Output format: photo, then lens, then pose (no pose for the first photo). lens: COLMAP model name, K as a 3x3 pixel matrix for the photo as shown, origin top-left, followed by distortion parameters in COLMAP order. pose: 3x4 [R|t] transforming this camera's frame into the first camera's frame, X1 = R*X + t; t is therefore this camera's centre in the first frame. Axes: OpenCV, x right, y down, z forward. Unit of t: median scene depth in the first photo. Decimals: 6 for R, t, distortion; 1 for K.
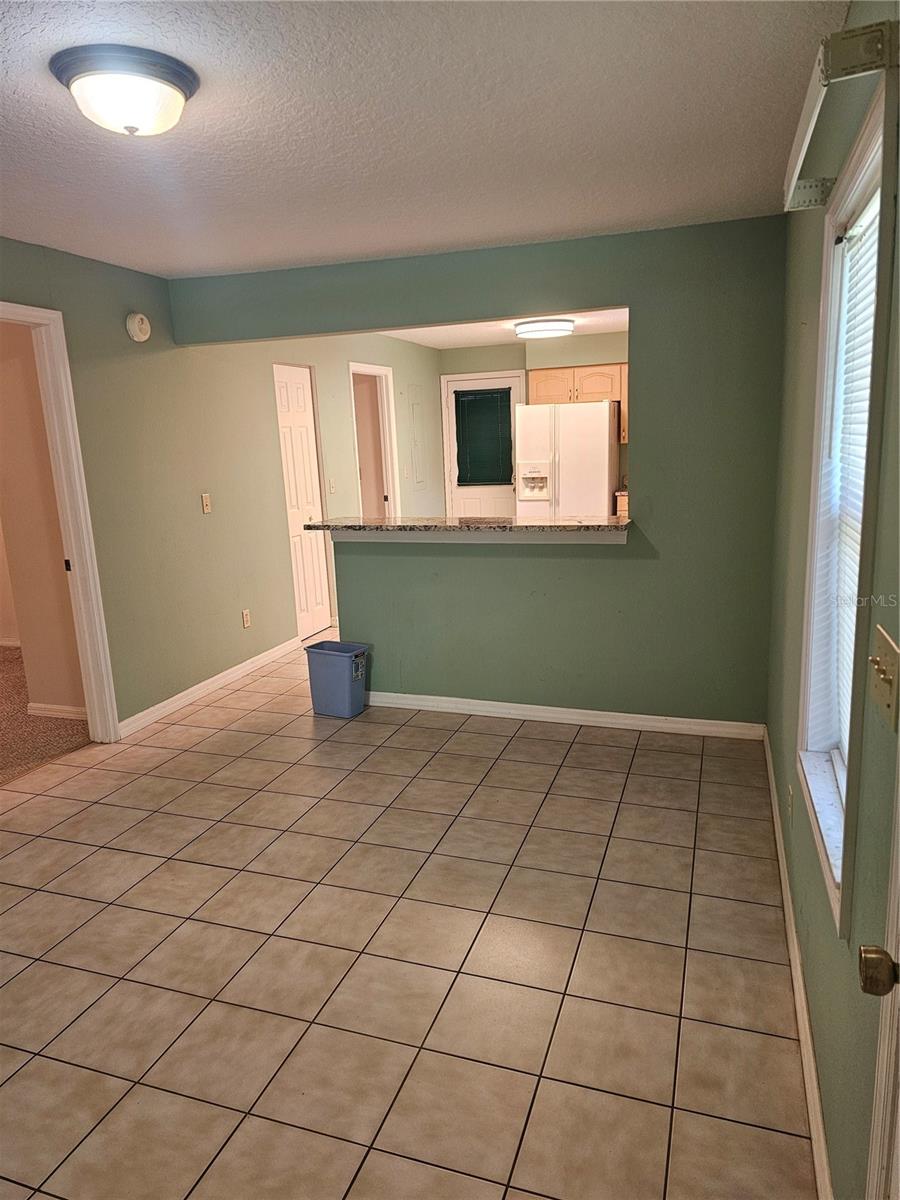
lens RADIAL K [[813.6, 0, 441.5], [0, 813.6, 605.6], [0, 0, 1]] dist [0.059821, -0.028601]
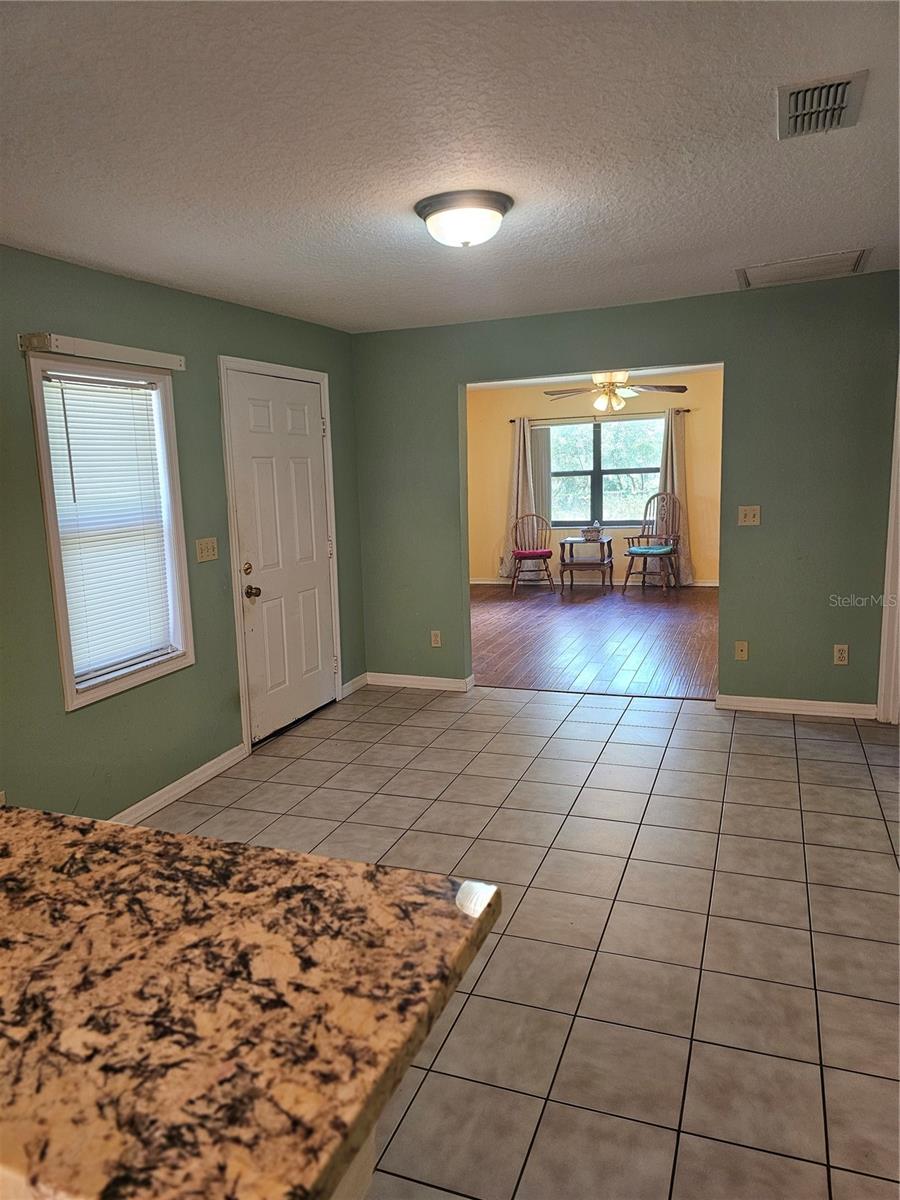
lens RADIAL K [[813.6, 0, 448.4], [0, 813.6, 607.7], [0, 0, 1]] dist [0.059821, -0.028601]
pose [[-0.996780, 0.065001, 0.046952, -0.095219], [0.077713, 0.927377, 0.365968, -0.133010], [-0.019754, 0.368438, -0.929442, 0.653929]]
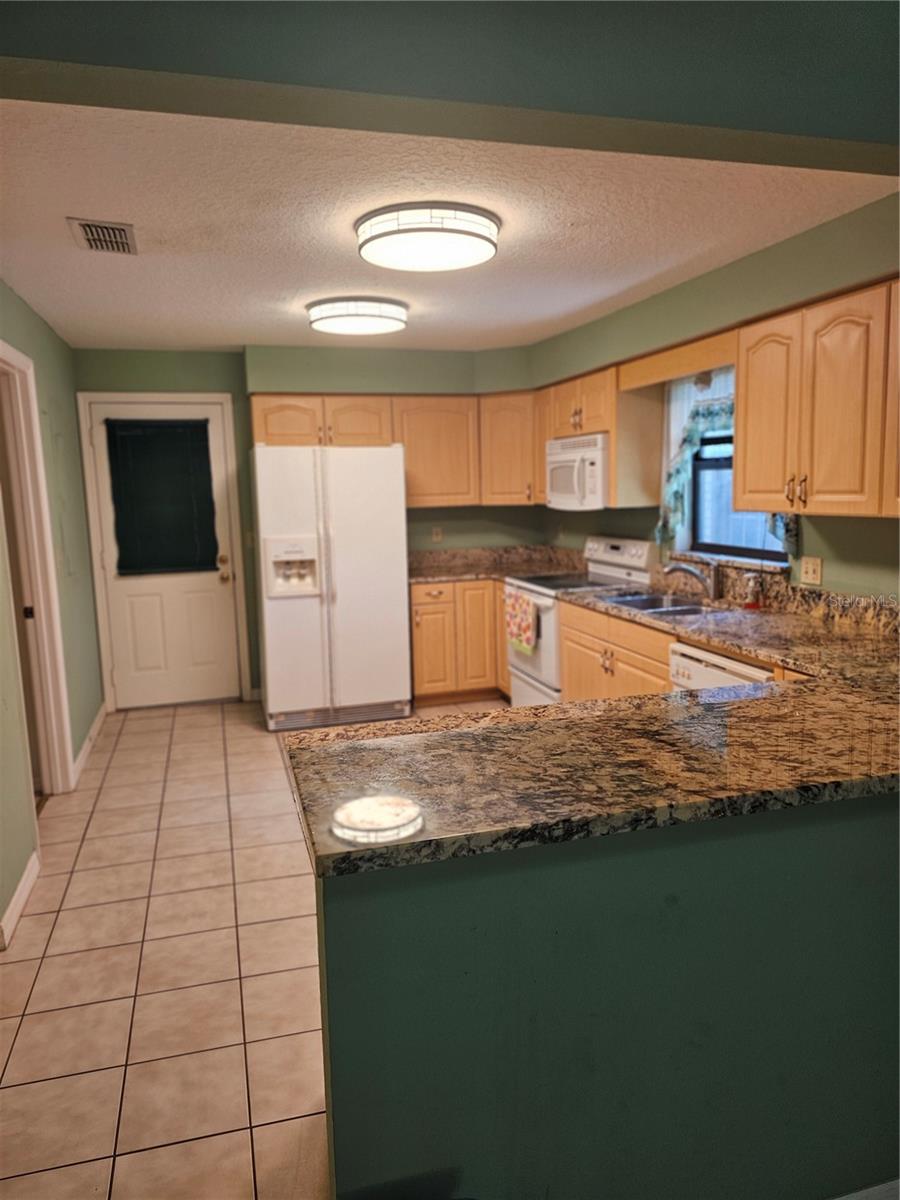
lens RADIAL K [[813.6, 0, 449.2], [0, 813.6, 593.7], [0, 0, 1]] dist [0.059821, -0.028601]
pose [[0.813254, -0.062665, 0.578525, -0.152838], [0.114411, 0.991998, -0.053380, -0.085947], [-0.570551, 0.109601, 0.813916, 0.430734]]
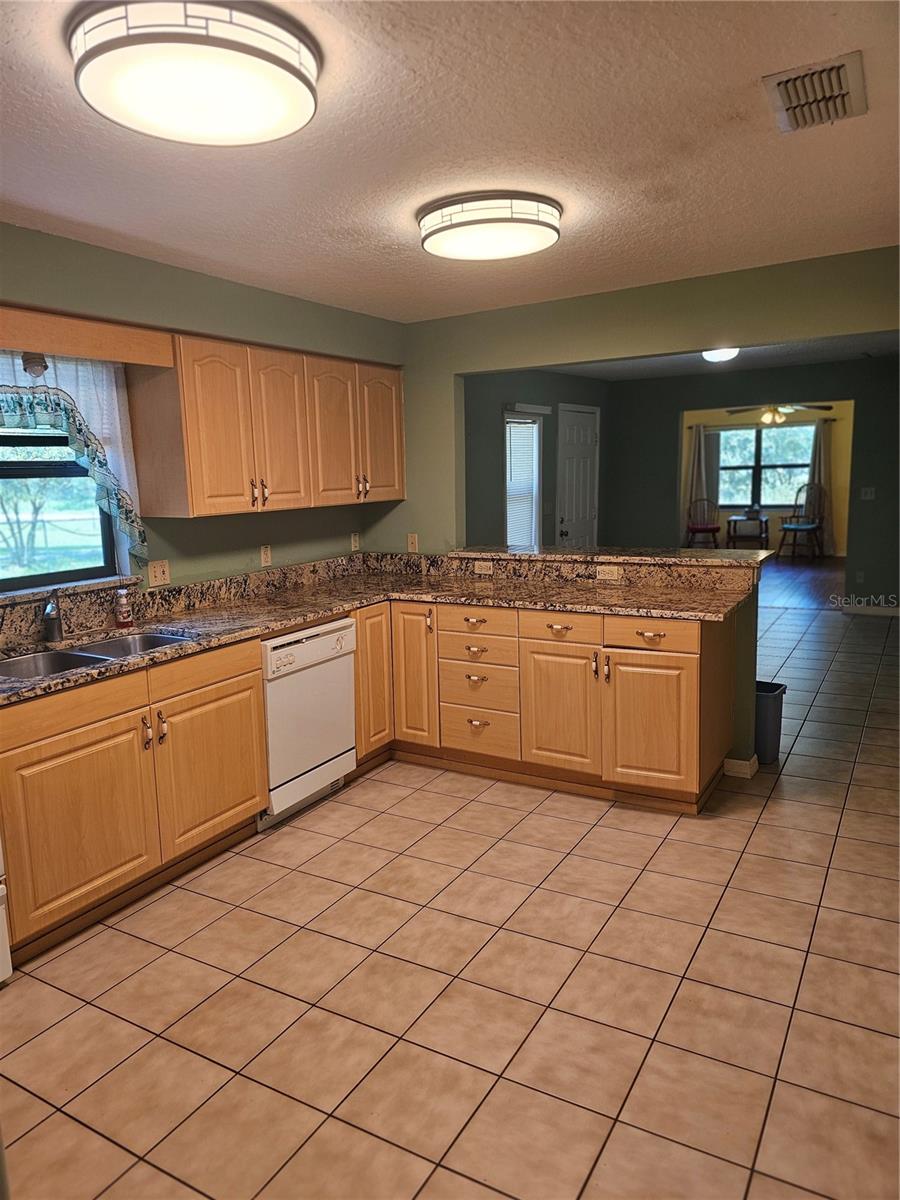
lens RADIAL K [[813.6, 0, 449.3], [0, 813.6, 596.2], [0, 0, 1]] dist [0.059821, -0.028601]
pose [[-0.979617, 0.034141, 0.197954, -0.005515], [0.102397, 0.932677, 0.345873, -0.222662], [-0.172819, 0.359093, -0.917162, 1.040668]]
